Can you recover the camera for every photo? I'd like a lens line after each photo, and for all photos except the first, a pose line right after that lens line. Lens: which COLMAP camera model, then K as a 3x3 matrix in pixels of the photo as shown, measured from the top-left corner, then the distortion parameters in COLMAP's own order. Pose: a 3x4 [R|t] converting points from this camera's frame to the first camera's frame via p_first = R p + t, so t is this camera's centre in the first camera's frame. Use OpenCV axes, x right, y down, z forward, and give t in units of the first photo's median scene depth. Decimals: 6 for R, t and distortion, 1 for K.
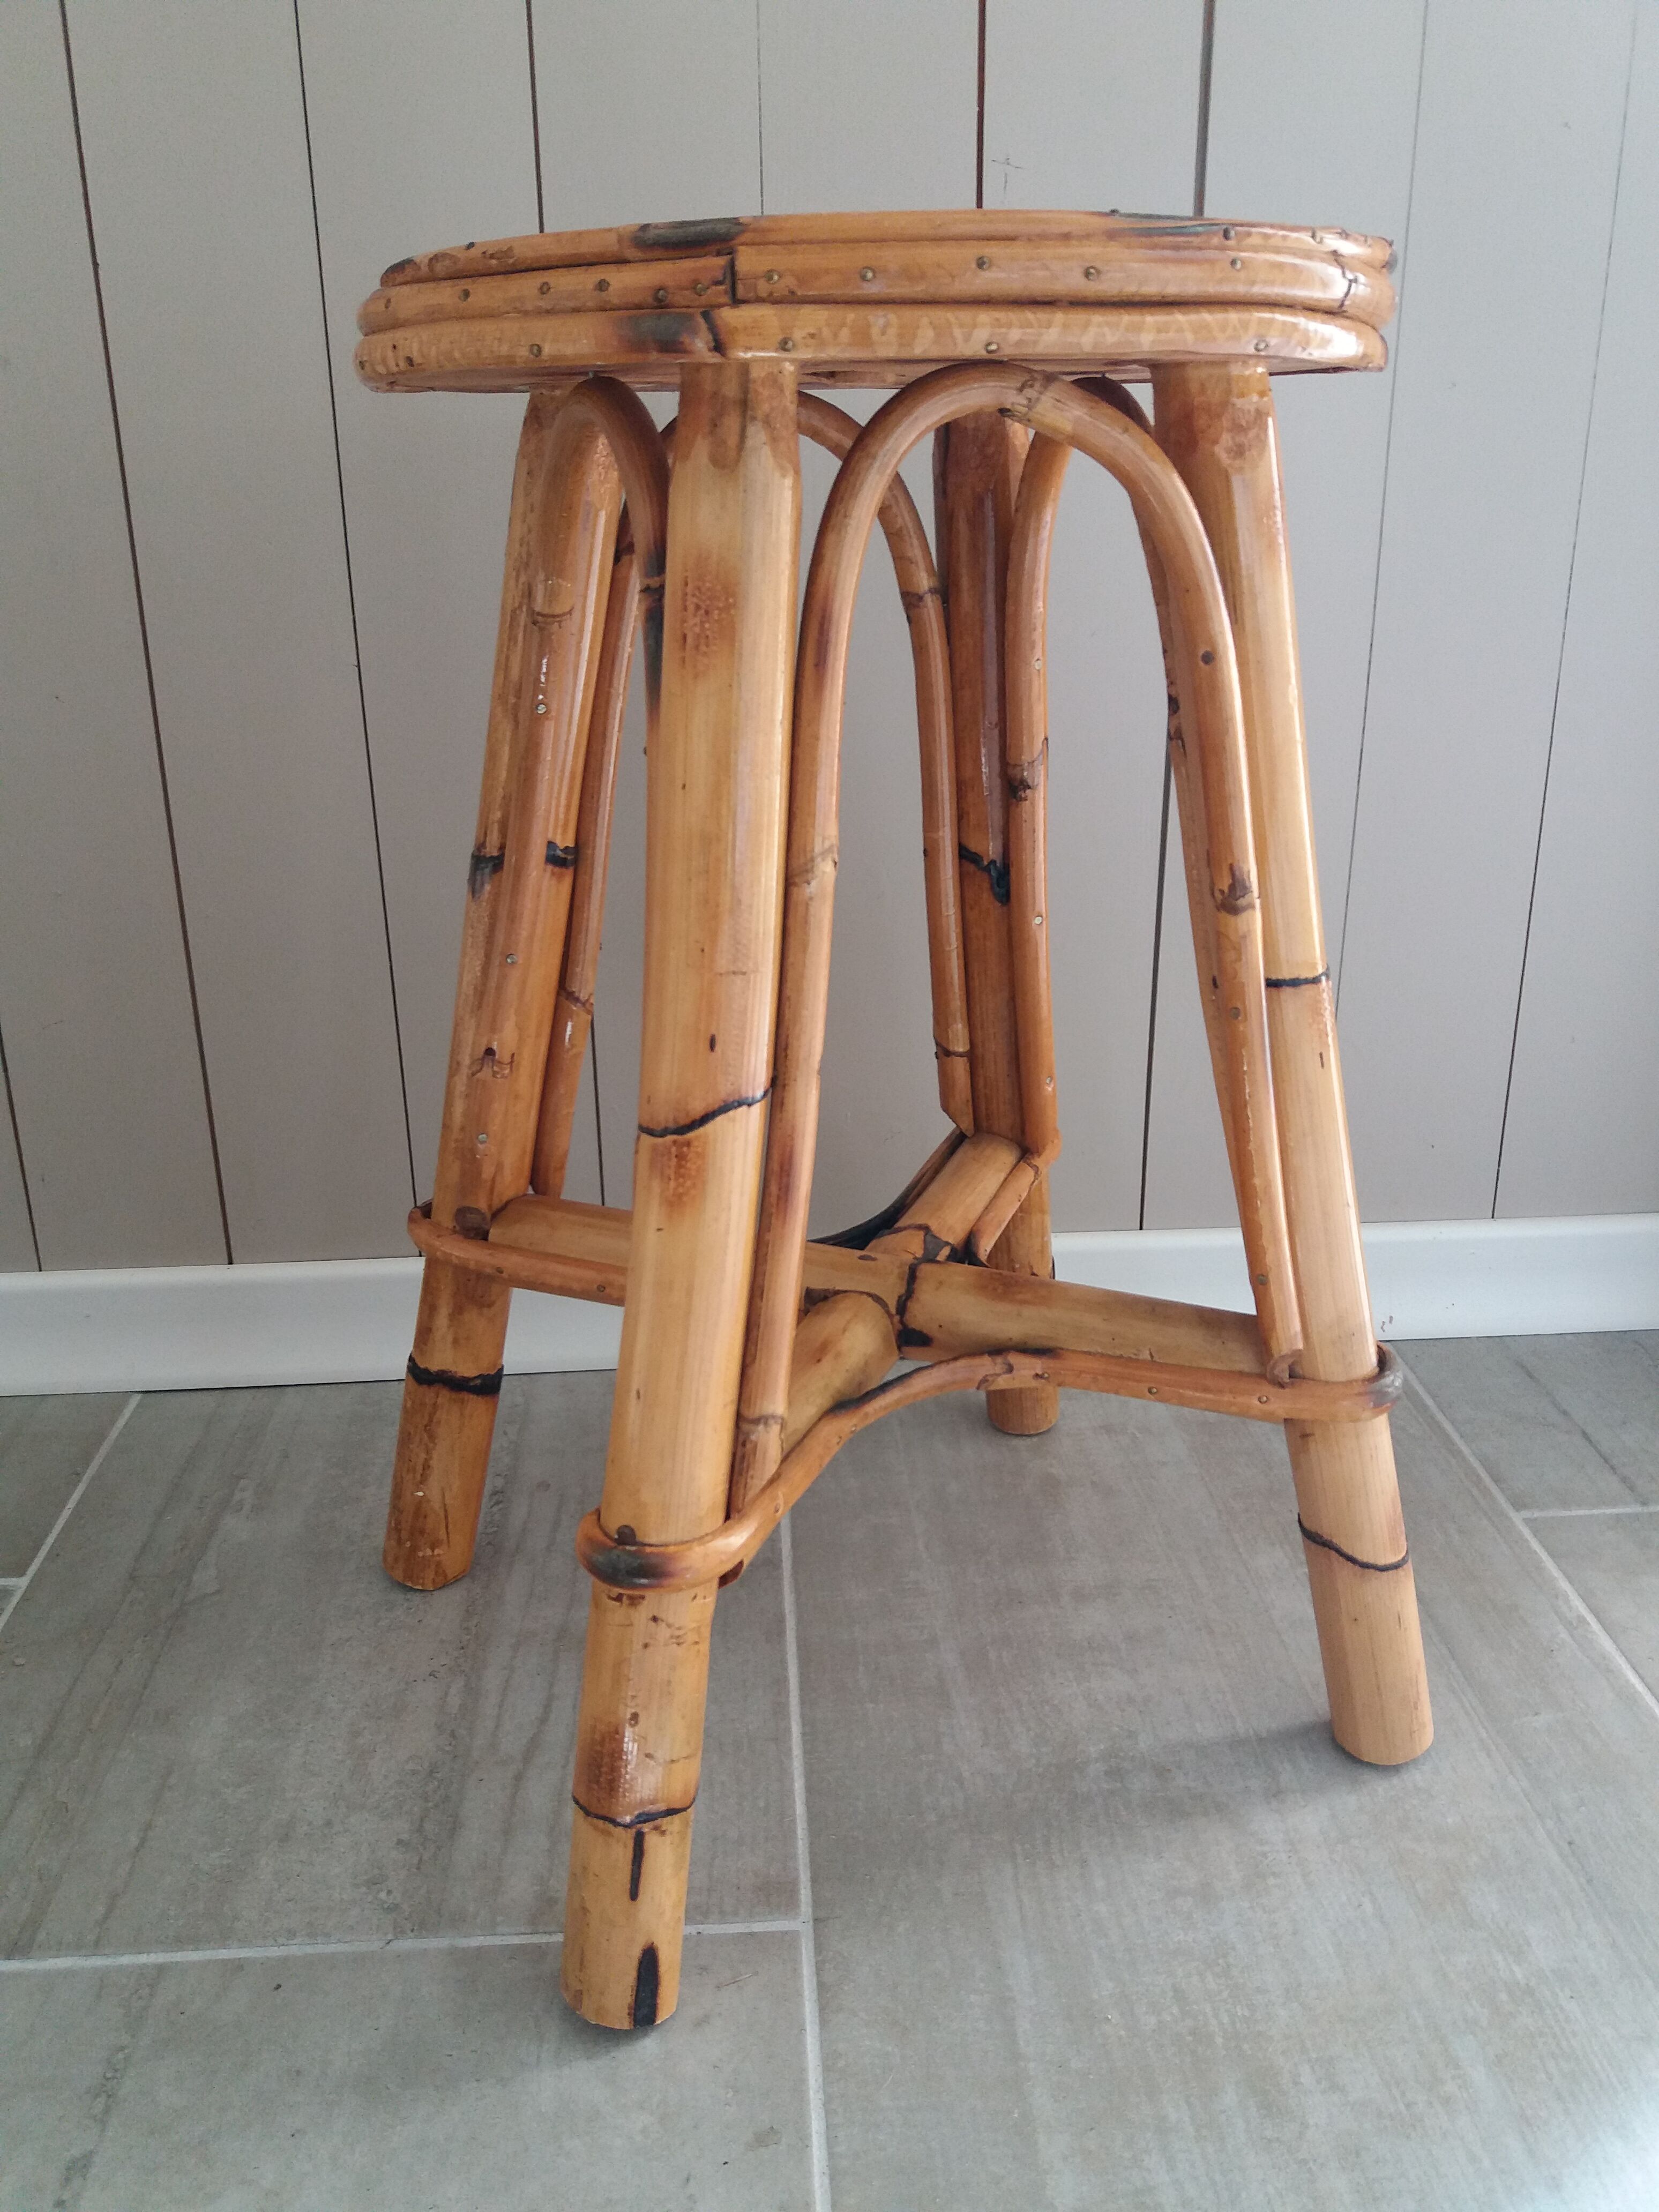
lens RADIAL K [[1842.9, 0, 828.2], [0, 1842.9, 1163.7], [0, 0, 1]] dist [0.054718, -0.142071]
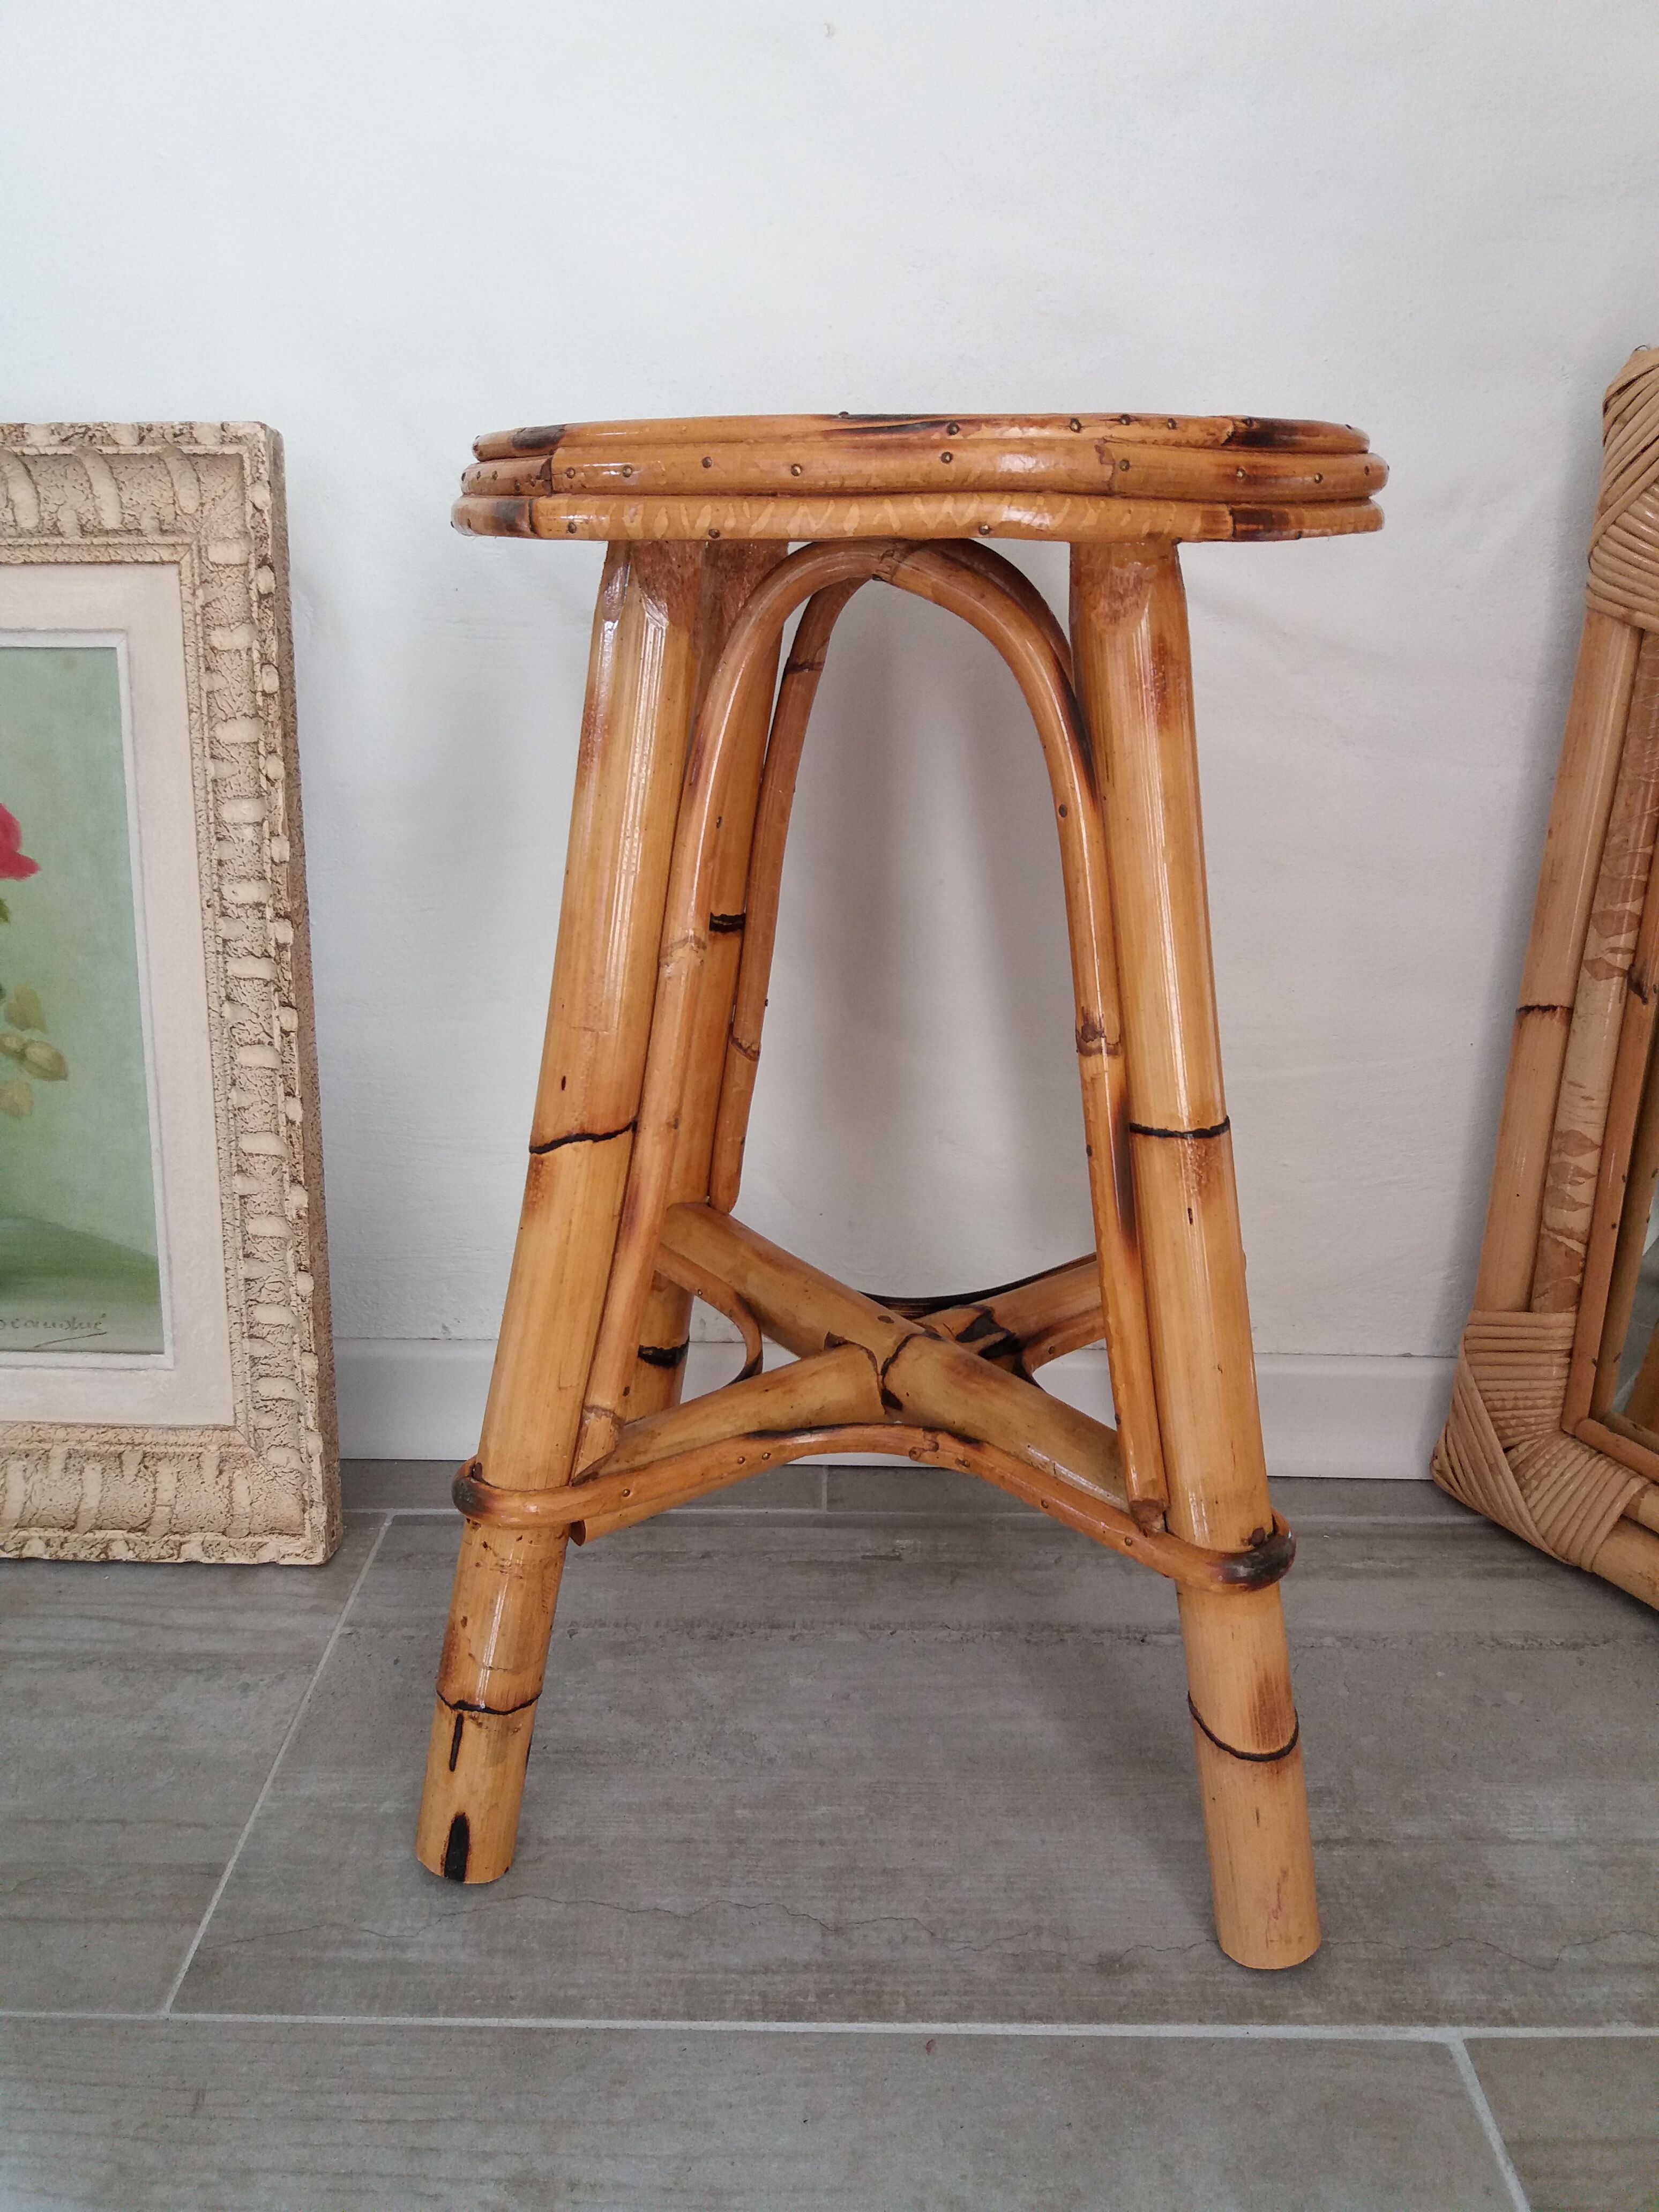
lens RADIAL K [[1842.9, 0, 828.2], [0, 1842.9, 1163.7], [0, 0, 1]] dist [0.054718, -0.142071]
pose [[0.845537, 0.190094, -0.498931, 0.665884], [-0.205047, 0.978425, 0.025292, -0.076439], [0.492974, 0.080919, 0.866273, 0.041181]]
